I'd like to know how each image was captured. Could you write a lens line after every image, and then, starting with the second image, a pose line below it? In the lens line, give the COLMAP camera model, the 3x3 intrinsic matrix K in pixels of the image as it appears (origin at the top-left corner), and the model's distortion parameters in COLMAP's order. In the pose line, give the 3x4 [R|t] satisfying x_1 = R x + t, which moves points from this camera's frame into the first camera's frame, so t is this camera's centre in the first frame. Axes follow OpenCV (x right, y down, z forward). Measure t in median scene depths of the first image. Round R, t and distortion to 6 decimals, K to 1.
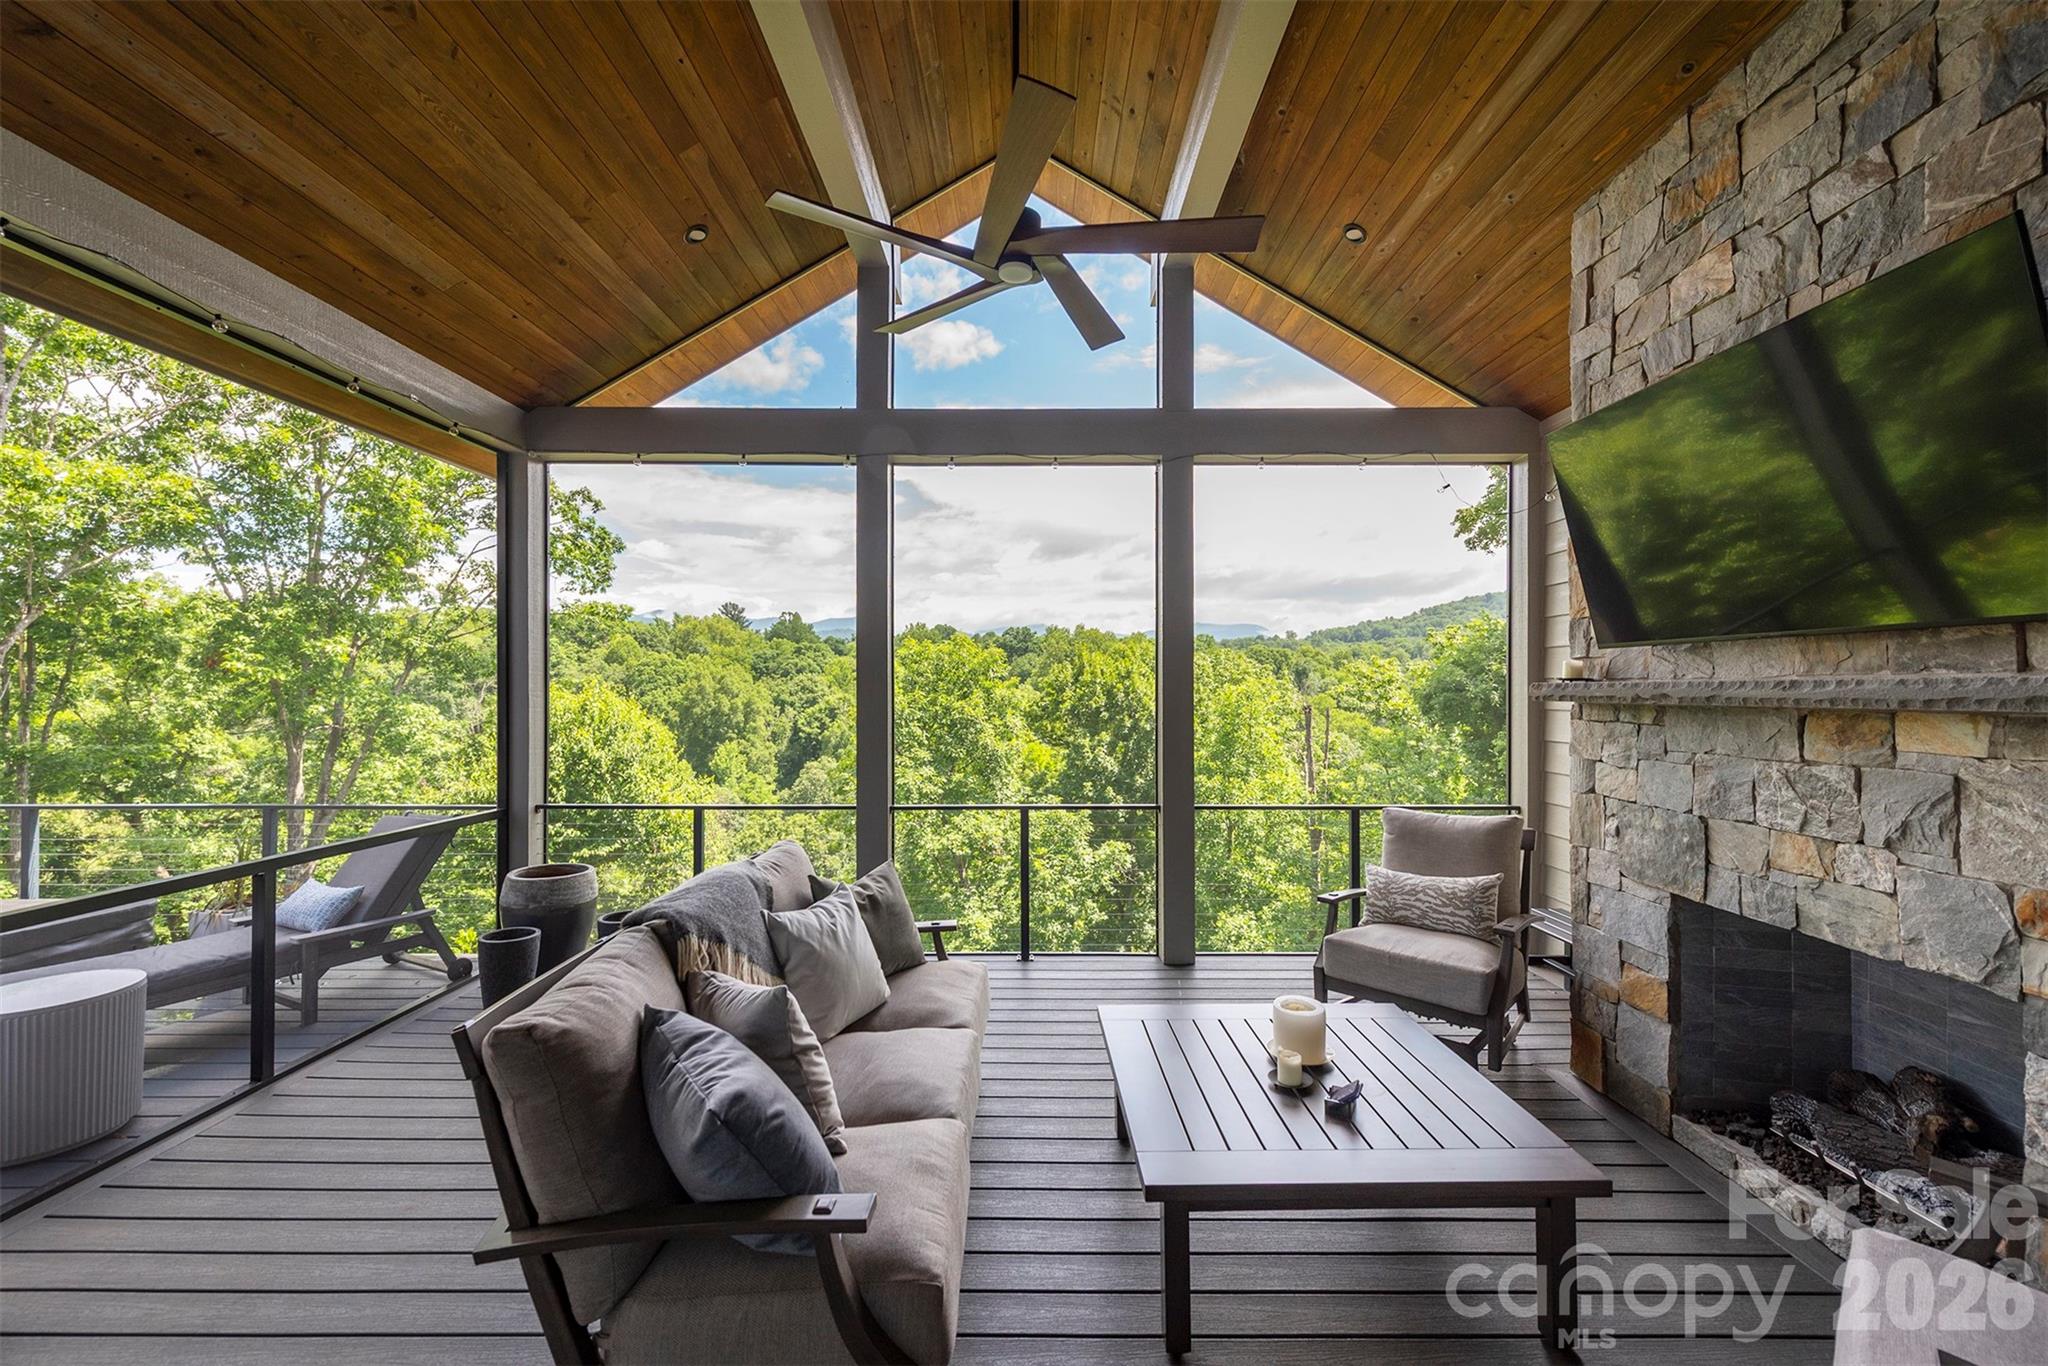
lens RADIAL K [[809.7, 0, 1042.8], [0, 809.7, 688.4], [0, 0, 1]] dist [0.022856, -0.002827]
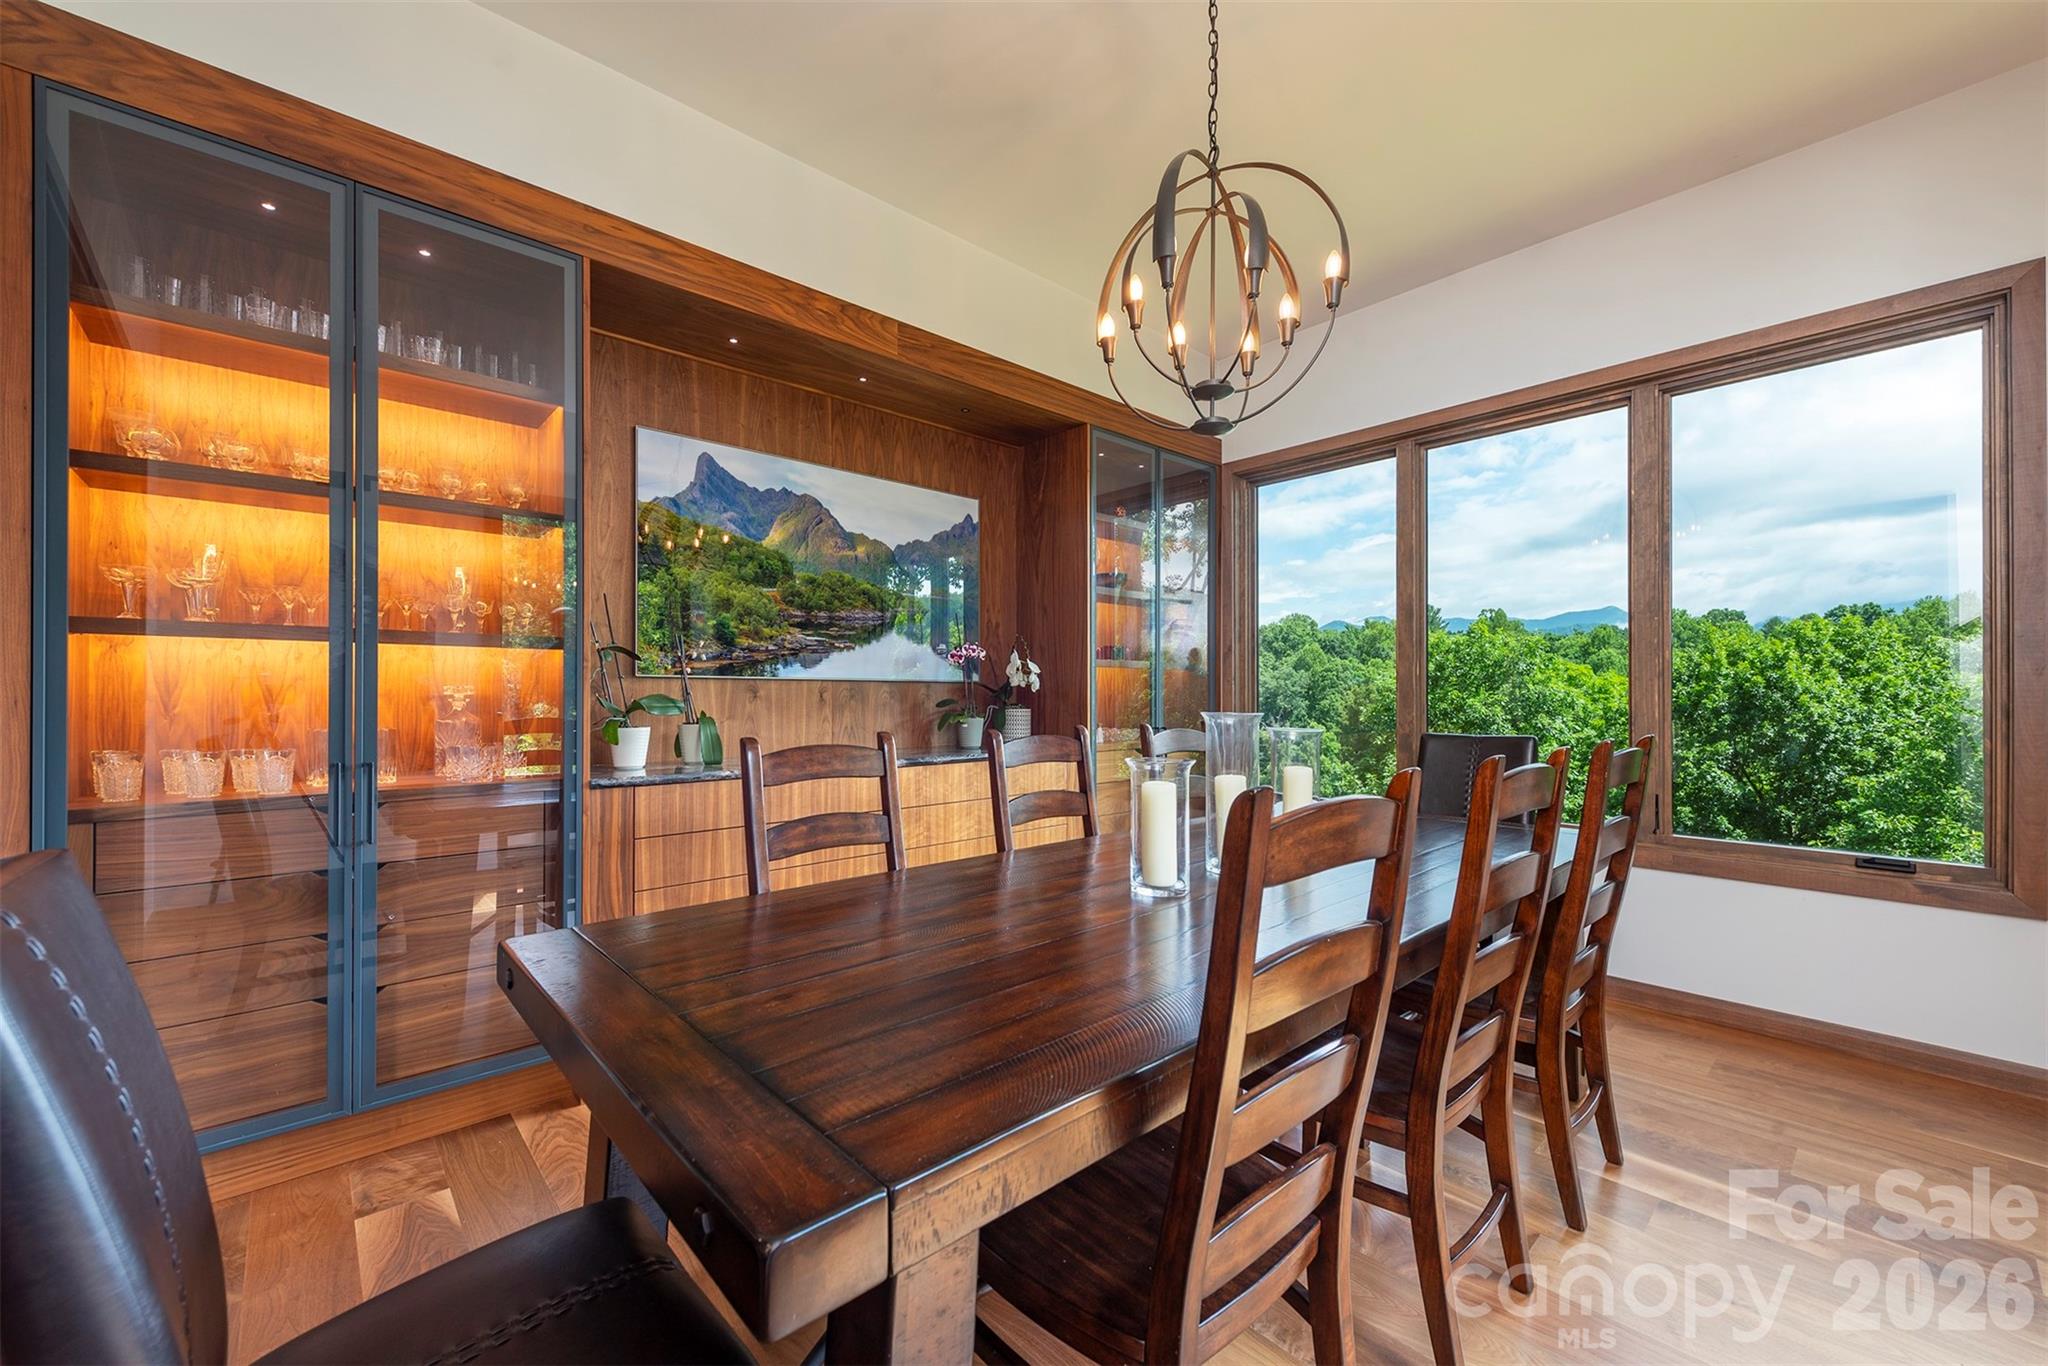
lens RADIAL K [[809.7, 0, 1038.8], [0, 809.7, 693.9], [0, 0, 1]] dist [0.022856, -0.002827]
pose [[0.661285, 0.000102, -0.750135, 0.311708], [-0.001120, 0.999999, -0.000852, 0.016801], [0.750134, 0.001404, 0.661285, 0.060300]]
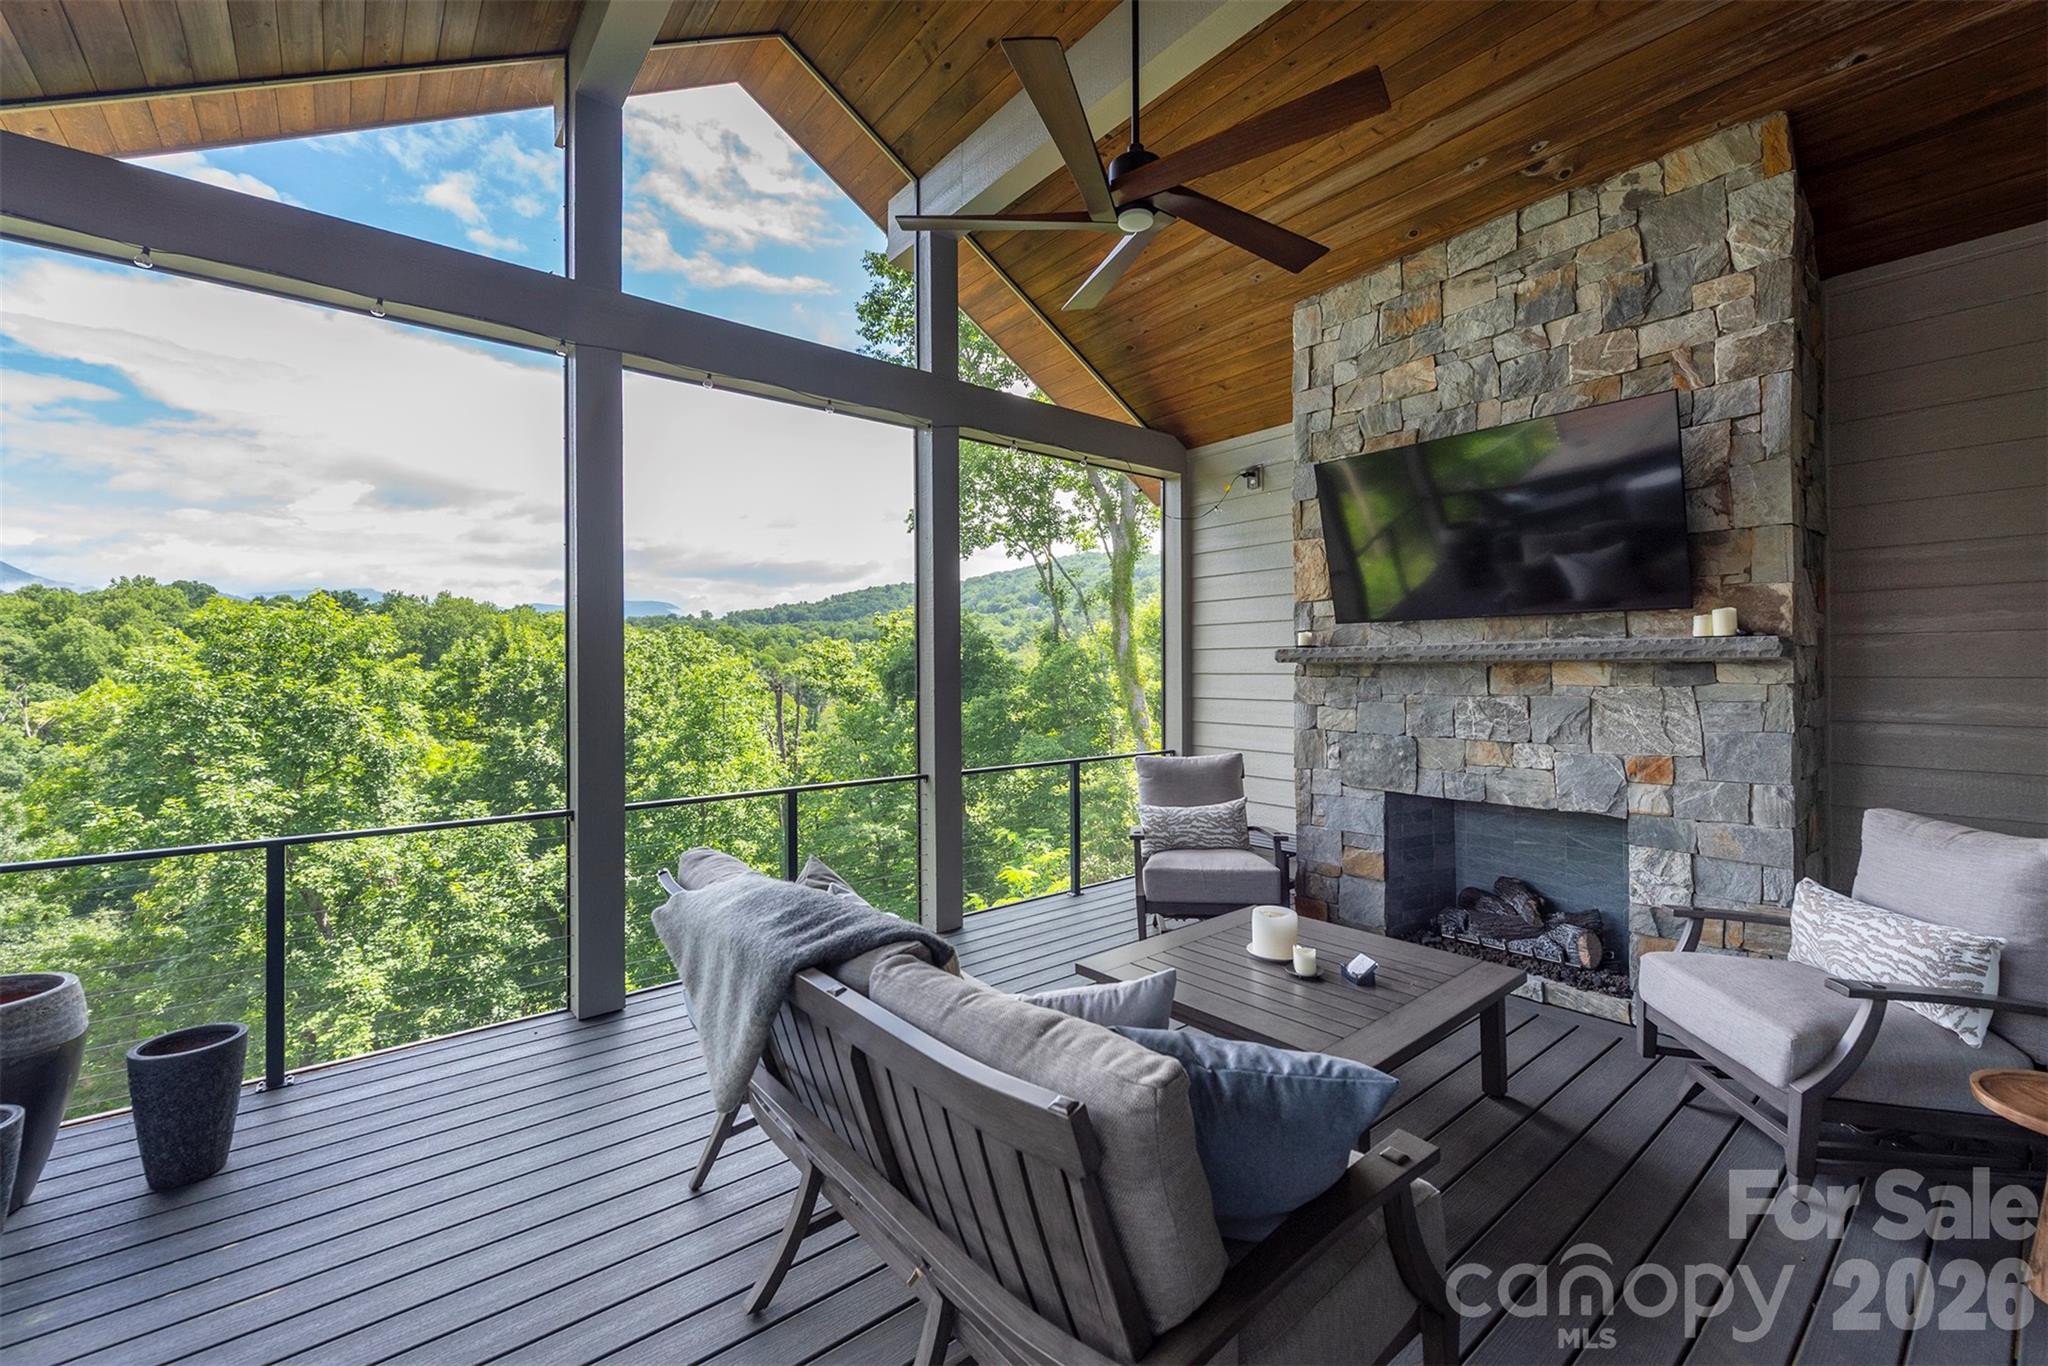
lens RADIAL K [[809.7, 0, 1010.8], [0, 809.7, 669.5], [0, 0, 1]] dist [0.022856, -0.002827]
pose [[0.786591, -0.003721, 0.617463, -0.089553], [0.004171, 0.999991, 0.000713, 0.003813], [-0.617460, 0.002015, 0.786600, 0.037259]]
